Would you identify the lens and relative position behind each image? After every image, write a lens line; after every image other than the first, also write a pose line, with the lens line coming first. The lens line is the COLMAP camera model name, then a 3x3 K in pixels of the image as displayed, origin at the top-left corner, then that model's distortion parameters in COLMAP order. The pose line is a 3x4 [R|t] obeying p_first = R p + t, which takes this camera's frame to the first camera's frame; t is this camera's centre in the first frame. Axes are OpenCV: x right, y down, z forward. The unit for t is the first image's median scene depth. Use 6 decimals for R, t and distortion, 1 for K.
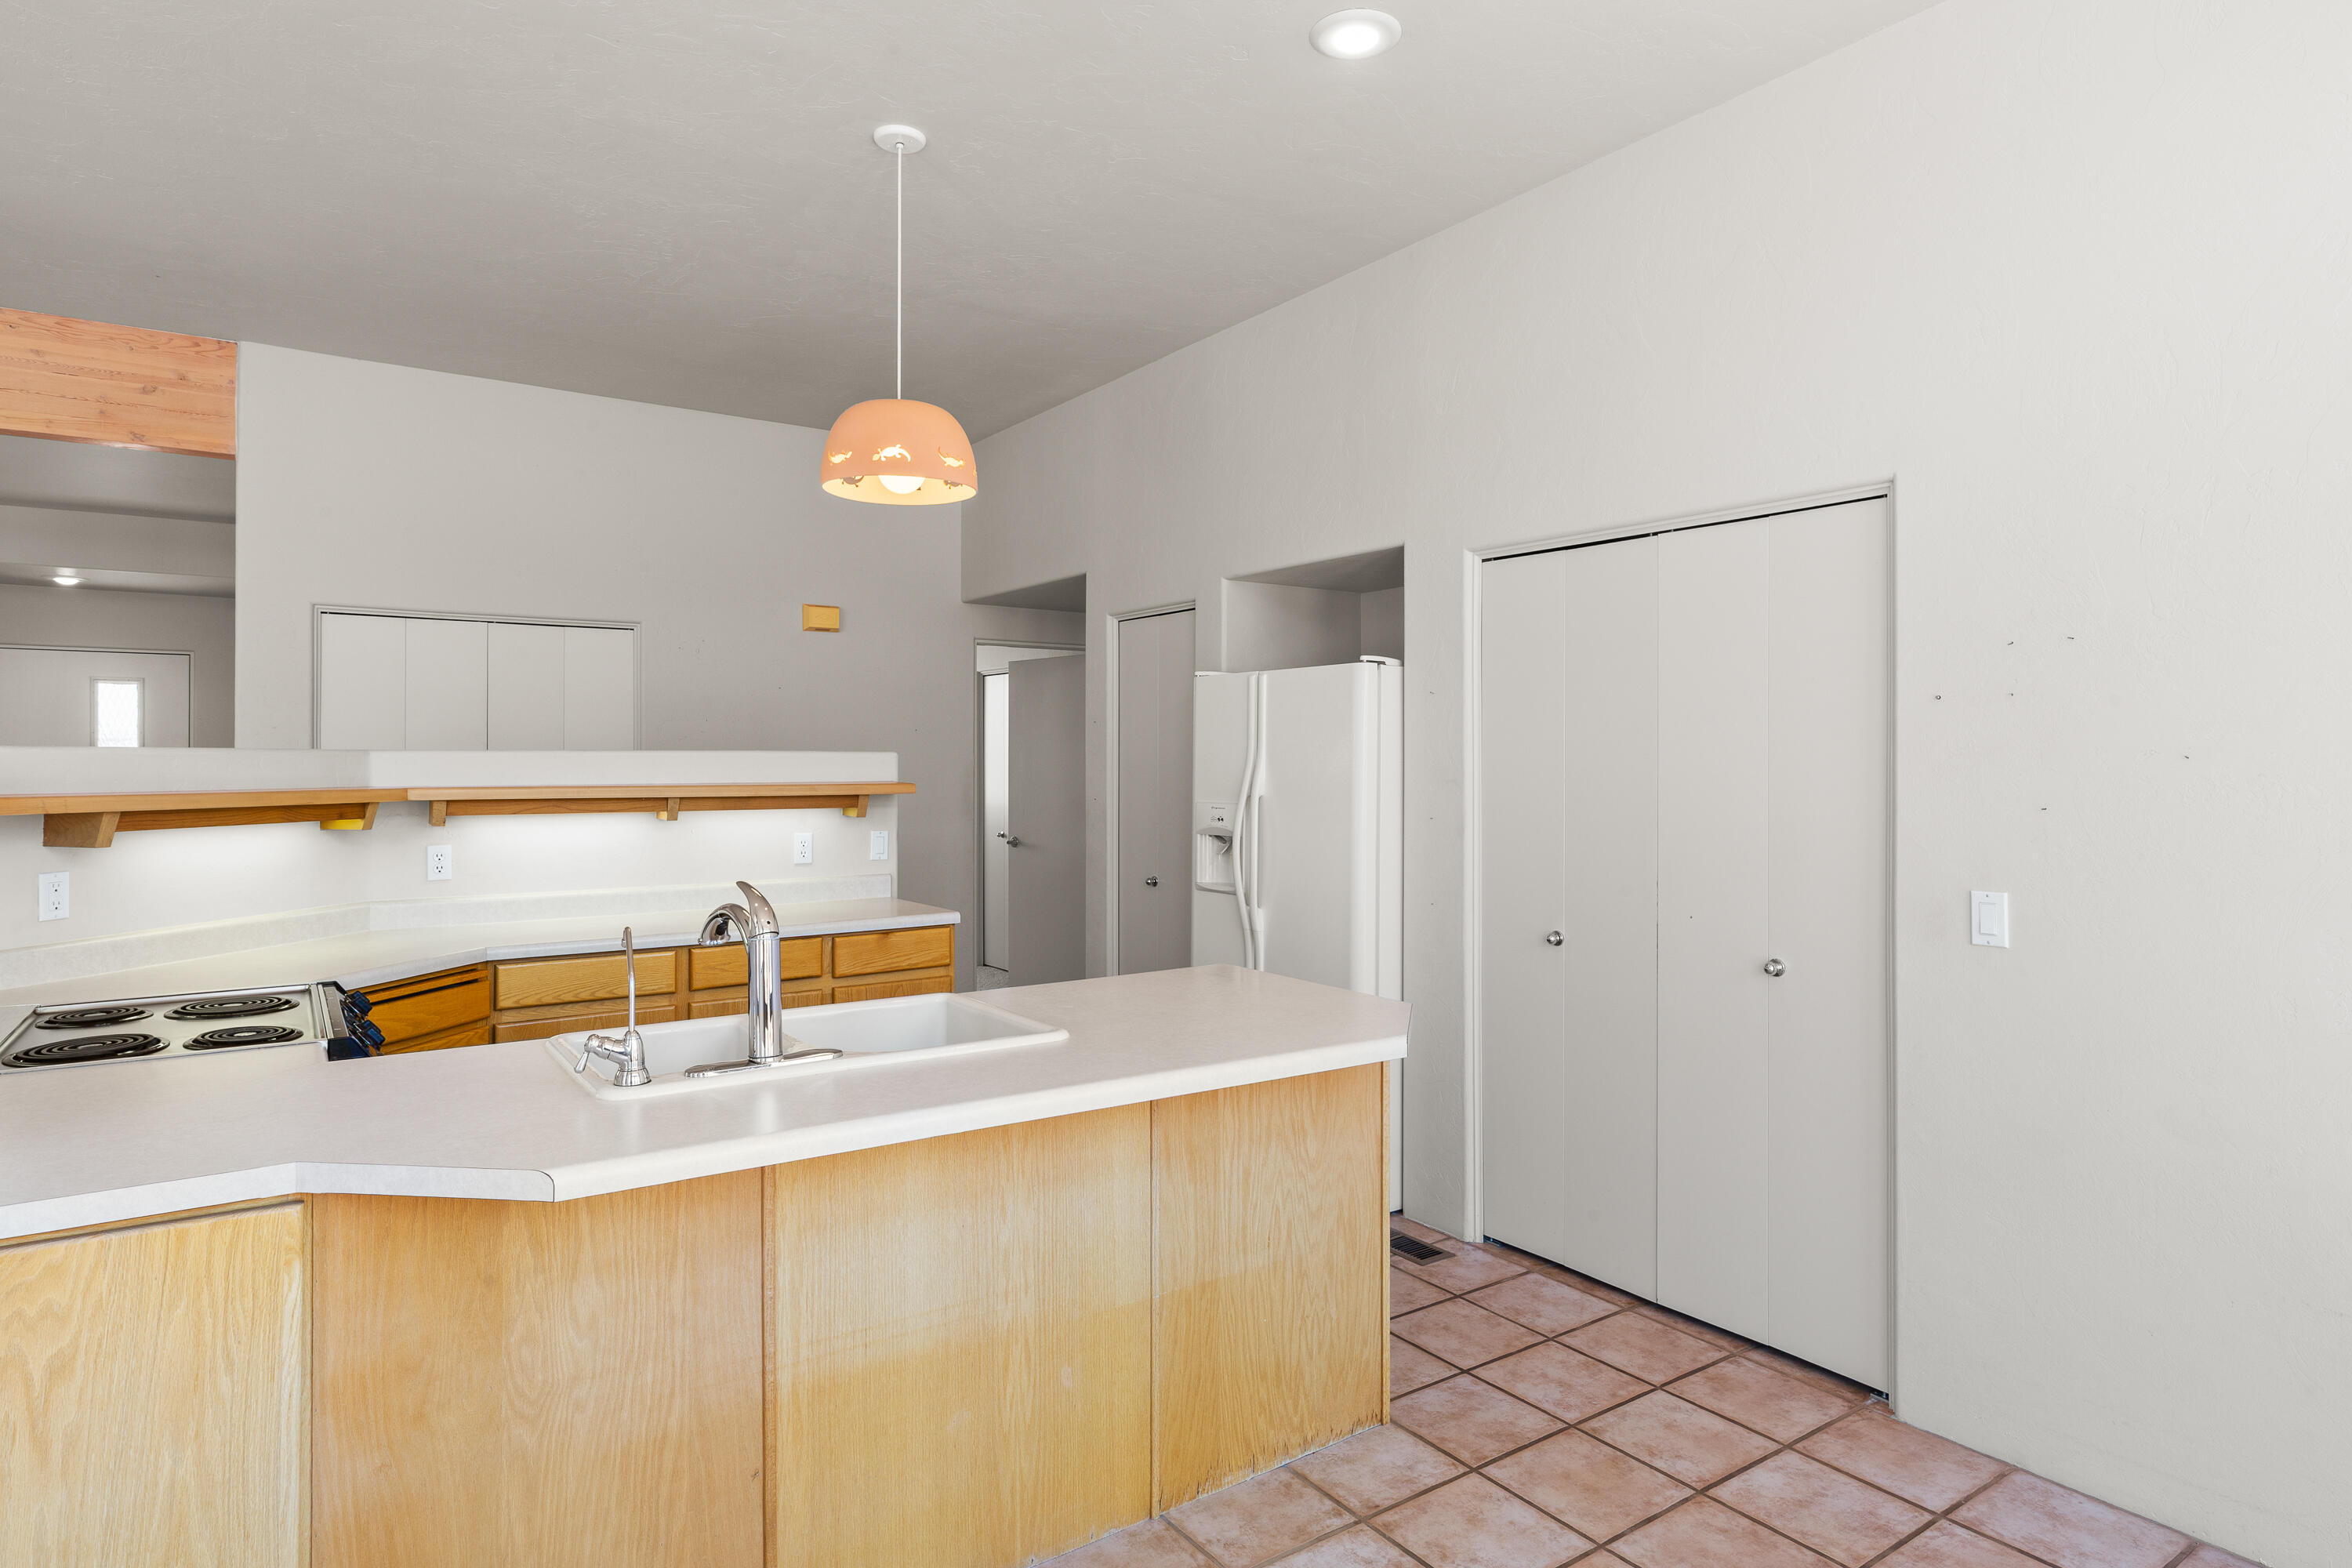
lens RADIAL K [[1299.3, 0, 1177.0], [0, 1299.3, 771.3], [0, 0, 1]] dist [0.005475, -0.000555]
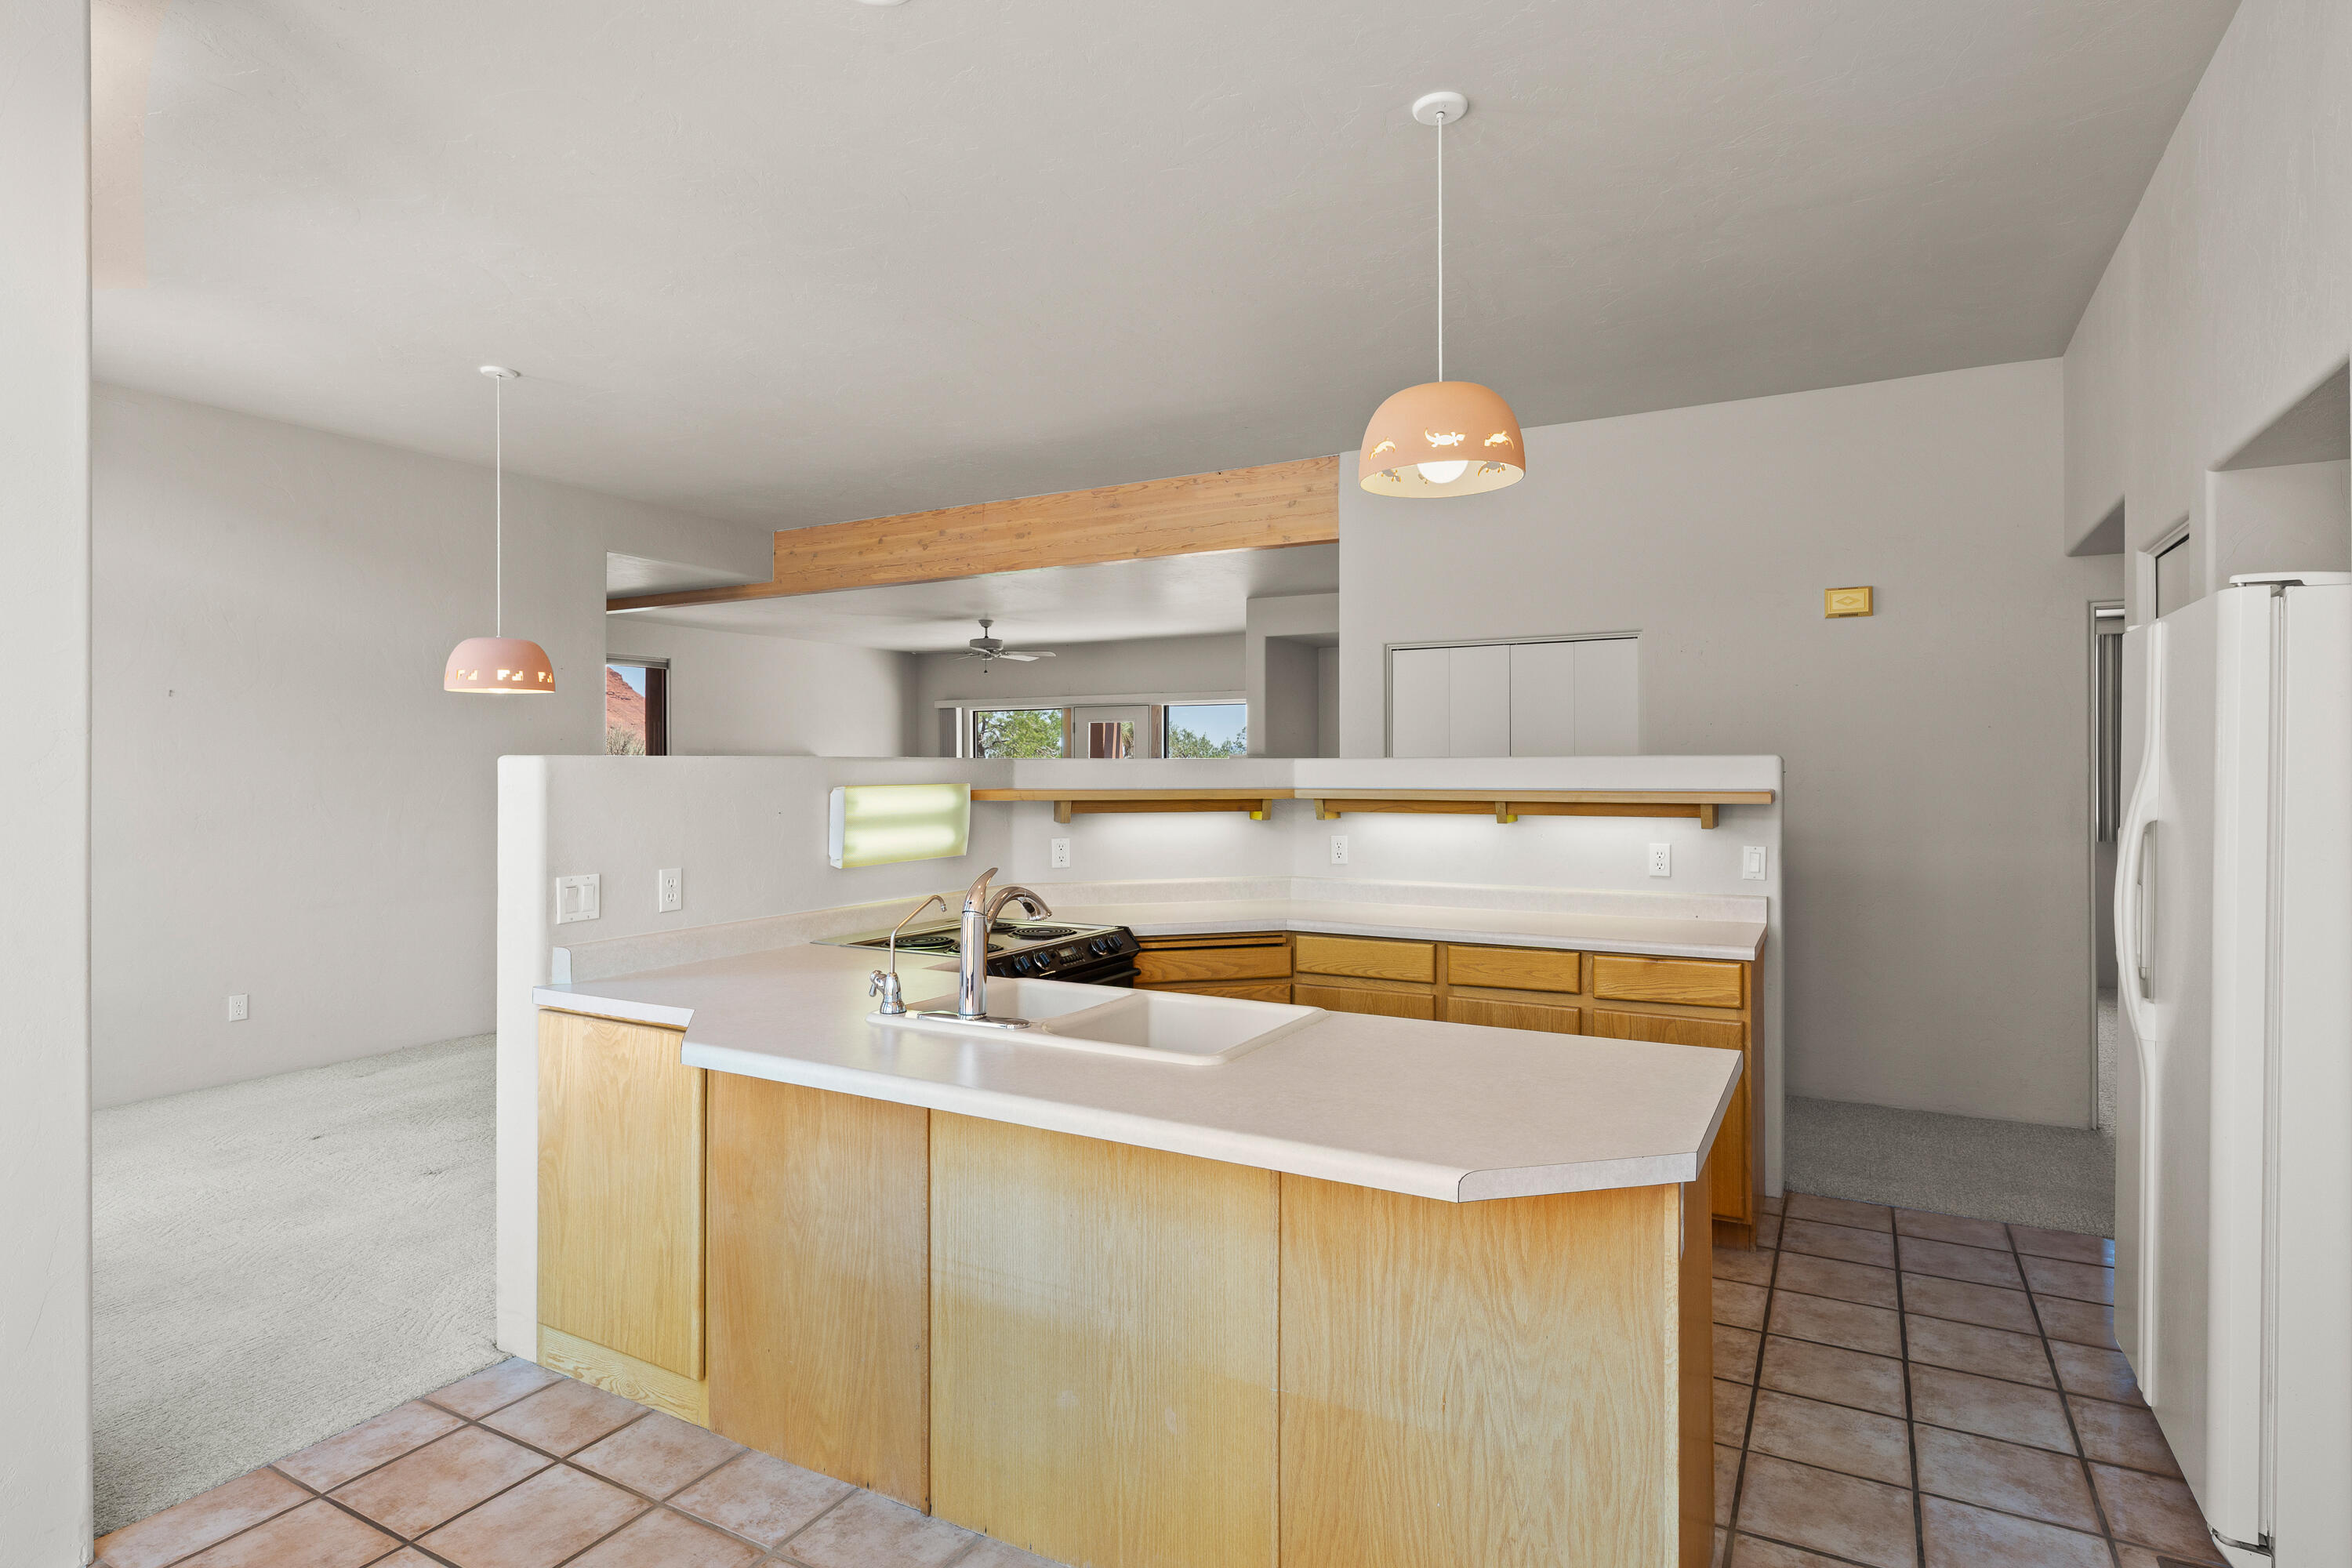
lens RADIAL K [[1230.5, 0, 1176.0], [0, 1230.5, 780.1], [0, 0, 1]] dist [-0.004687, -0.000482]
pose [[0.442679, 0.007314, -0.896650, 0.506083], [-0.004440, 0.999972, 0.005965, -0.002010], [0.896669, 0.001341, 0.442699, 0.434170]]
